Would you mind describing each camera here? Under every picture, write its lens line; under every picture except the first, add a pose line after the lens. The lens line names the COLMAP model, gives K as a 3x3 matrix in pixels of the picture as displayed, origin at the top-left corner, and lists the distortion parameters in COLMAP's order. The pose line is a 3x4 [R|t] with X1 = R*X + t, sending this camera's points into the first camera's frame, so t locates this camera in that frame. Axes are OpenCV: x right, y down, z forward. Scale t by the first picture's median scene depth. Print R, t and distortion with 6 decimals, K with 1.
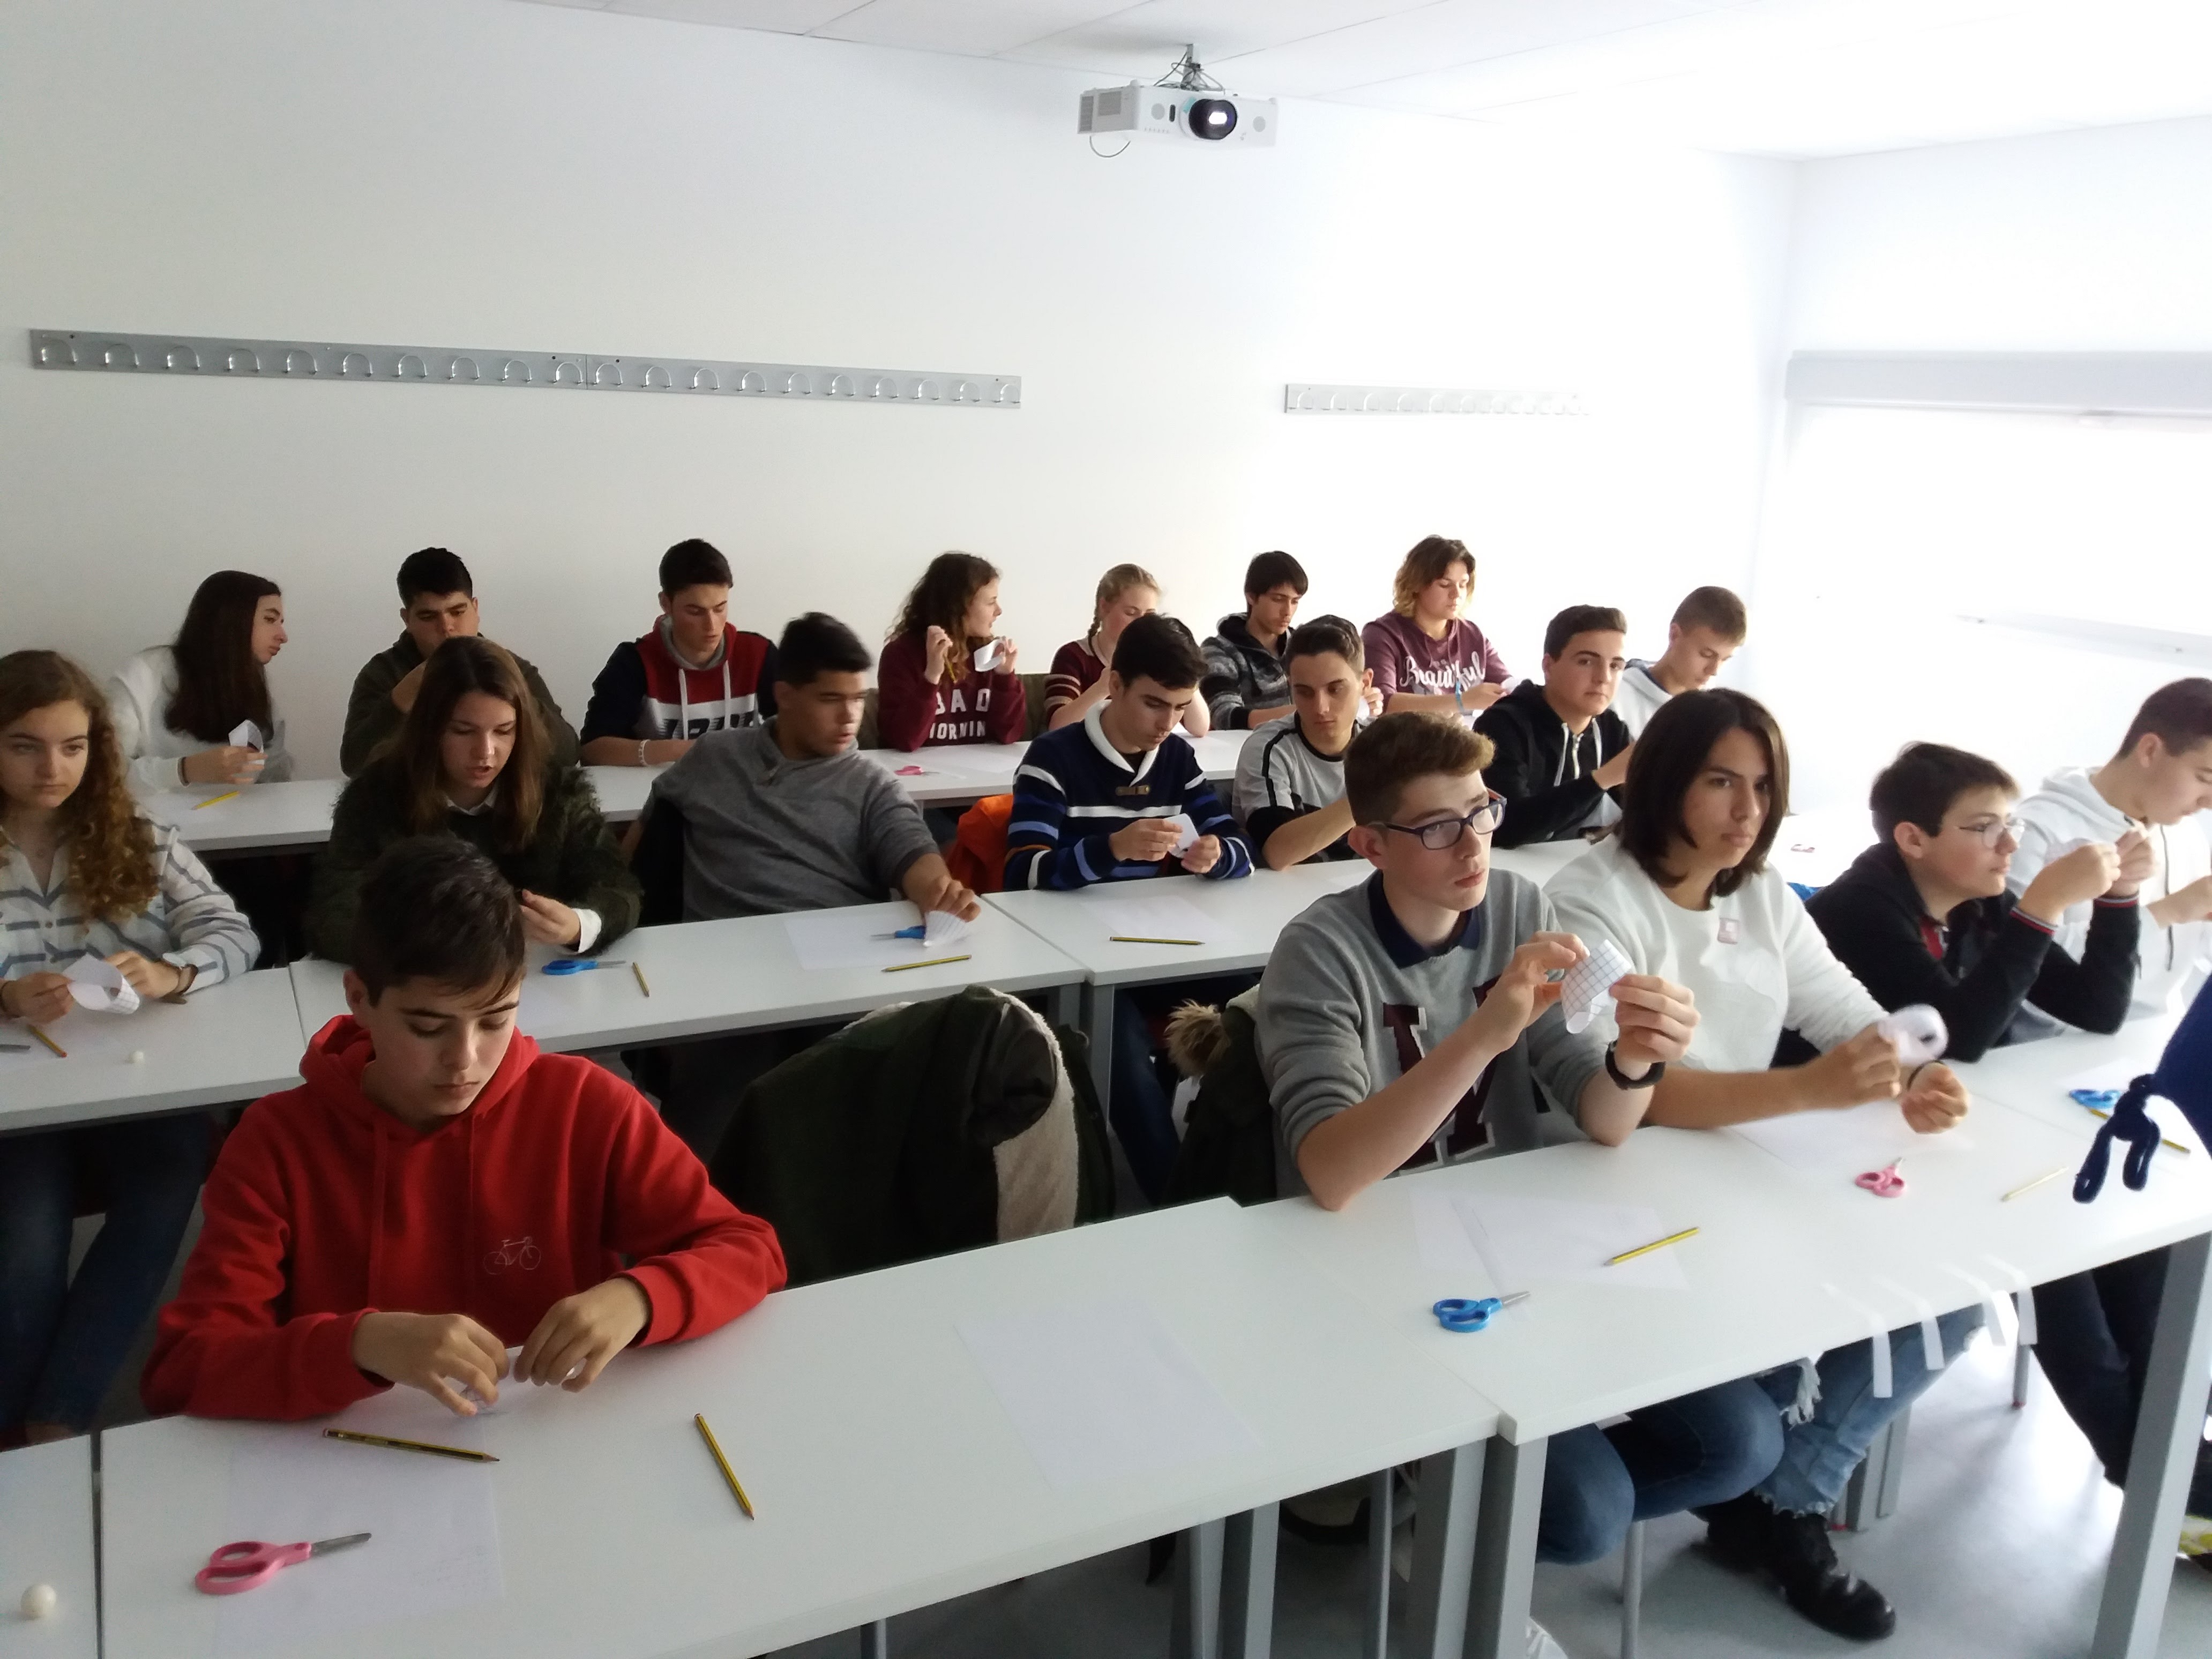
lens RADIAL K [[1865.8, 0, 1106.0], [0, 1865.8, 829.5], [0, 0, 1]] dist [-0.005338, -0.007517]
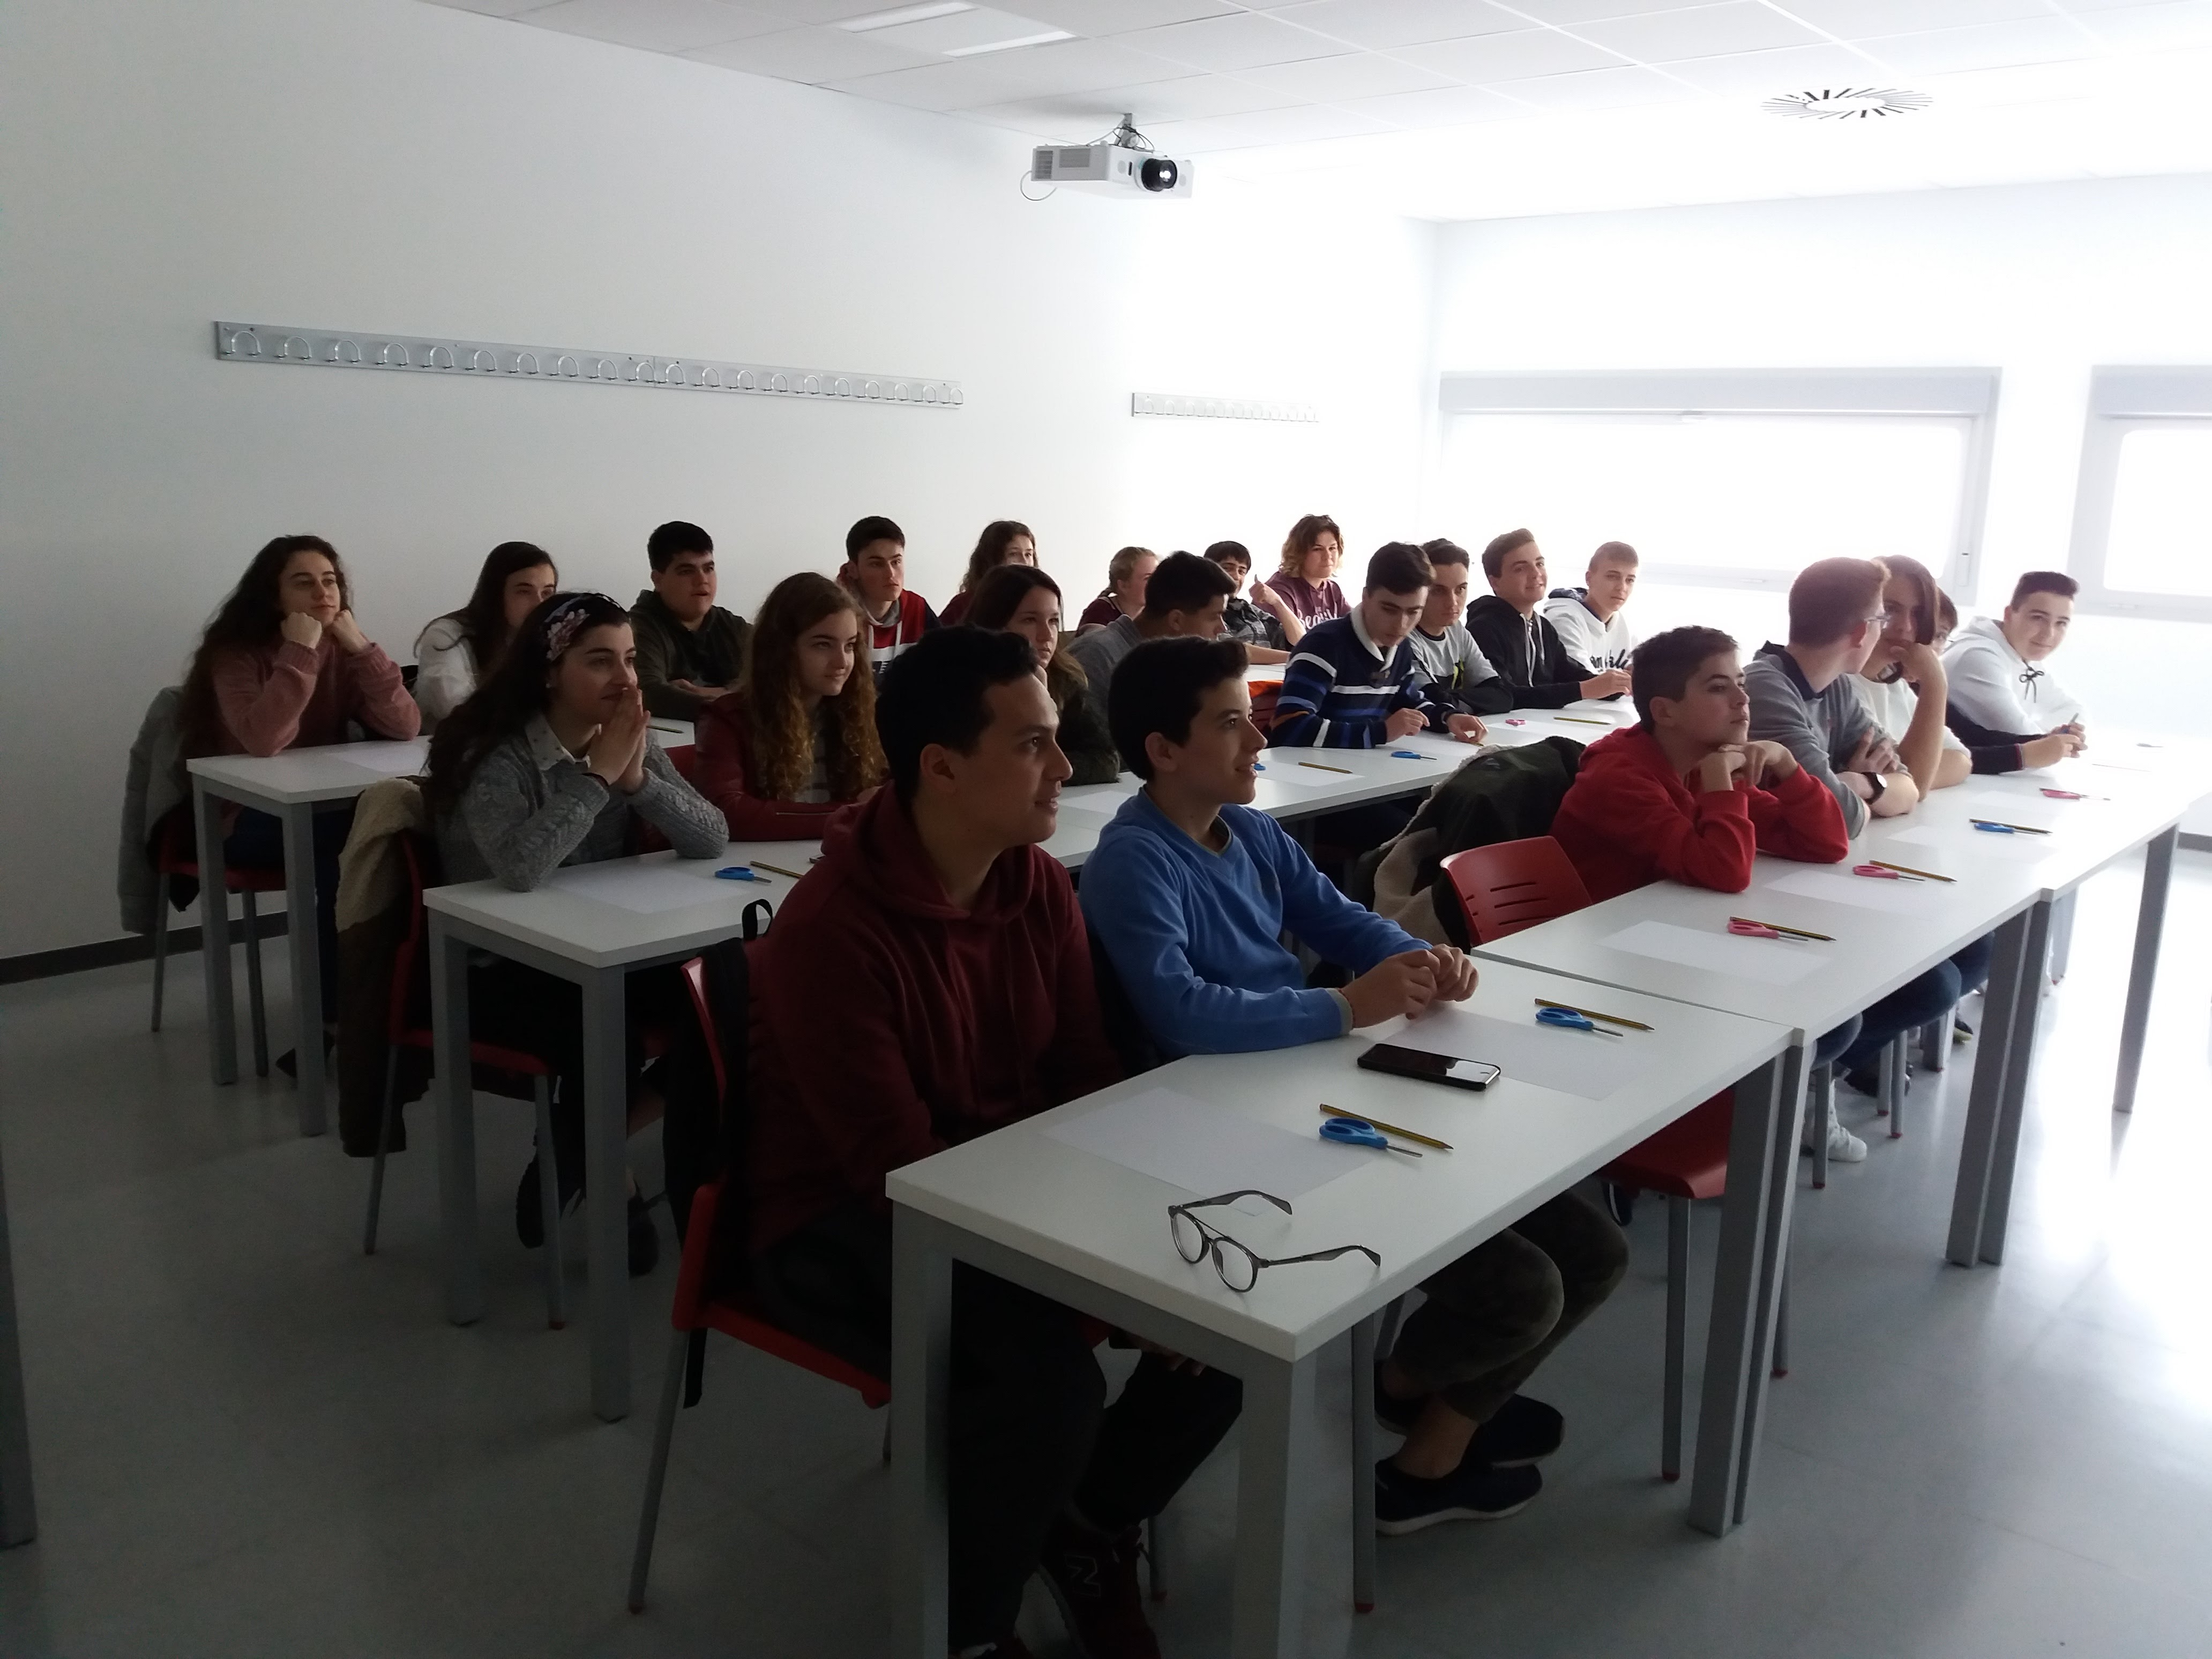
lens RADIAL K [[1846.7, 0, 1106.0], [0, 1846.7, 829.5], [0, 0, 1]] dist [0.082722, -0.203935]
pose [[0.930982, -0.074721, 0.357336, -0.448056], [0.079632, 0.996824, 0.000973, 0.050232], [-0.356274, 0.027550, 0.933975, -0.134486]]
